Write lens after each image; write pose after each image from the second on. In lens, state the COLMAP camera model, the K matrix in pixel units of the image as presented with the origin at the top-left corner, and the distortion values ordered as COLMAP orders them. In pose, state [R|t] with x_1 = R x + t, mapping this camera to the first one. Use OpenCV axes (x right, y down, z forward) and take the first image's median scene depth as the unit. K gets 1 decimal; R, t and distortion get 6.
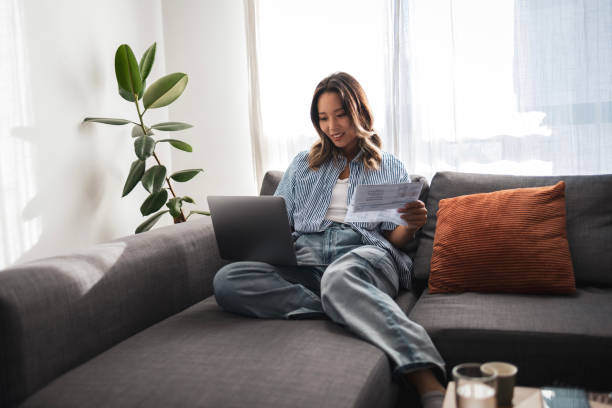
lens RADIAL K [[647.5, 0, 306.0], [0, 647.5, 204.0], [0, 0, 1]] dist [0.073001, -0.005745]
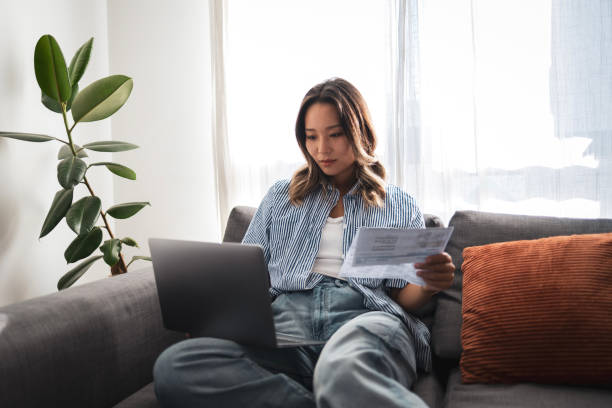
lens RADIAL K [[632.2, 0, 306.0], [0, 632.2, 204.0], [0, 0, 1]] dist [0.018559, -0.021816]
pose [[0.997987, 0.016159, 0.061332, -0.023034], [-0.012711, 0.998339, -0.056189, -0.013365], [-0.062138, 0.055296, 0.996535, 0.268573]]
